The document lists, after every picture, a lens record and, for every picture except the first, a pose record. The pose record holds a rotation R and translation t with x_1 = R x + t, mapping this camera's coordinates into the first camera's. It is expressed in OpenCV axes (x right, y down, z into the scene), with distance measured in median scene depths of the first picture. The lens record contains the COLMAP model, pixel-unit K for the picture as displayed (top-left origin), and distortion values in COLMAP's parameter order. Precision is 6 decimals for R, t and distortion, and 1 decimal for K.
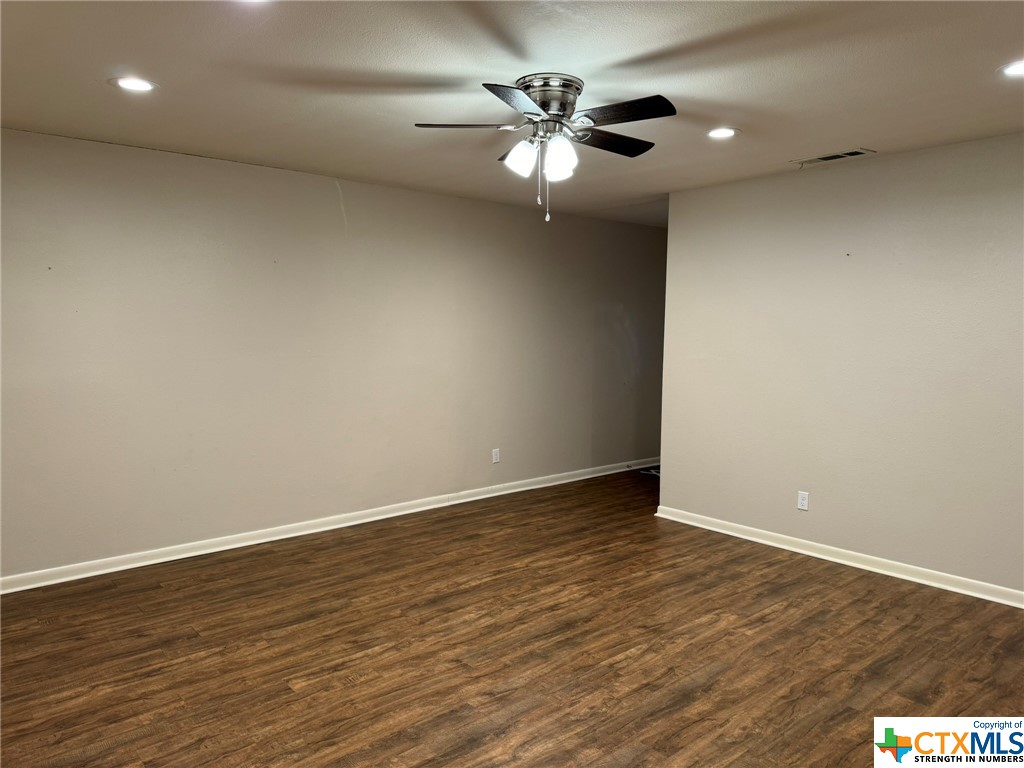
lens RADIAL K [[730.0, 0, 508.9], [0, 730.0, 381.5], [0, 0, 1]] dist [0.048753, -0.059265]
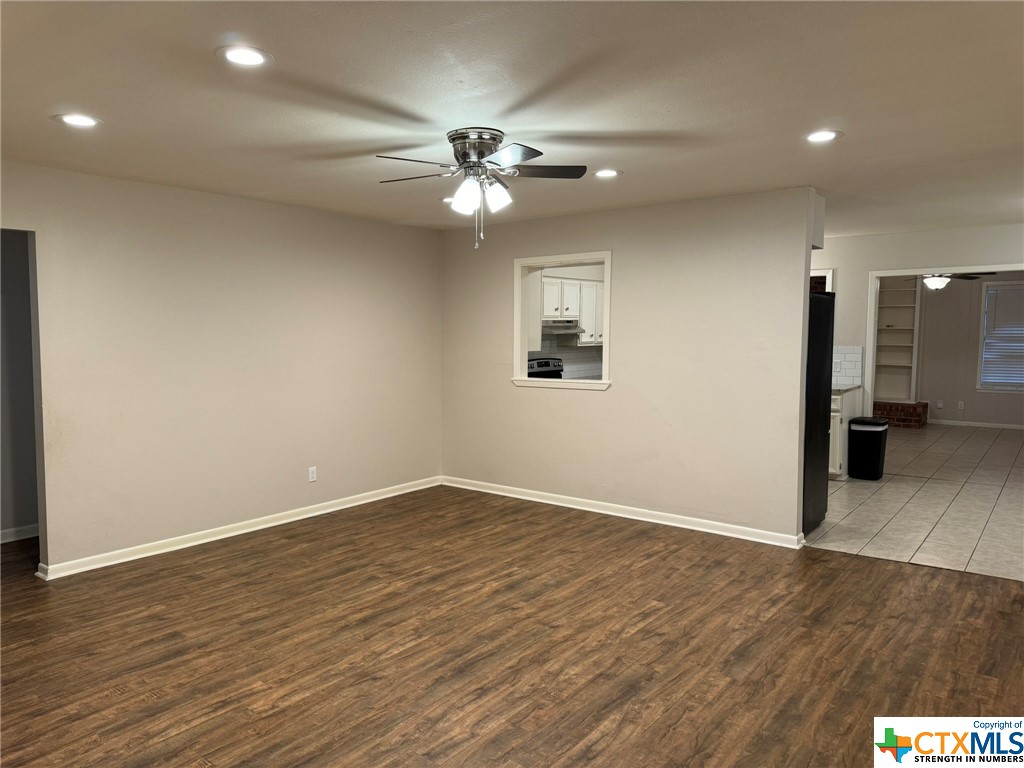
lens RADIAL K [[730.0, 0, 513.2], [0, 730.0, 383.7], [0, 0, 1]] dist [0.048753, -0.059265]
pose [[-0.980671, 0.011118, -0.195346, 0.201417], [-0.020007, 0.987453, 0.156641, -0.167147], [0.194636, 0.157522, -0.968144, 1.935630]]
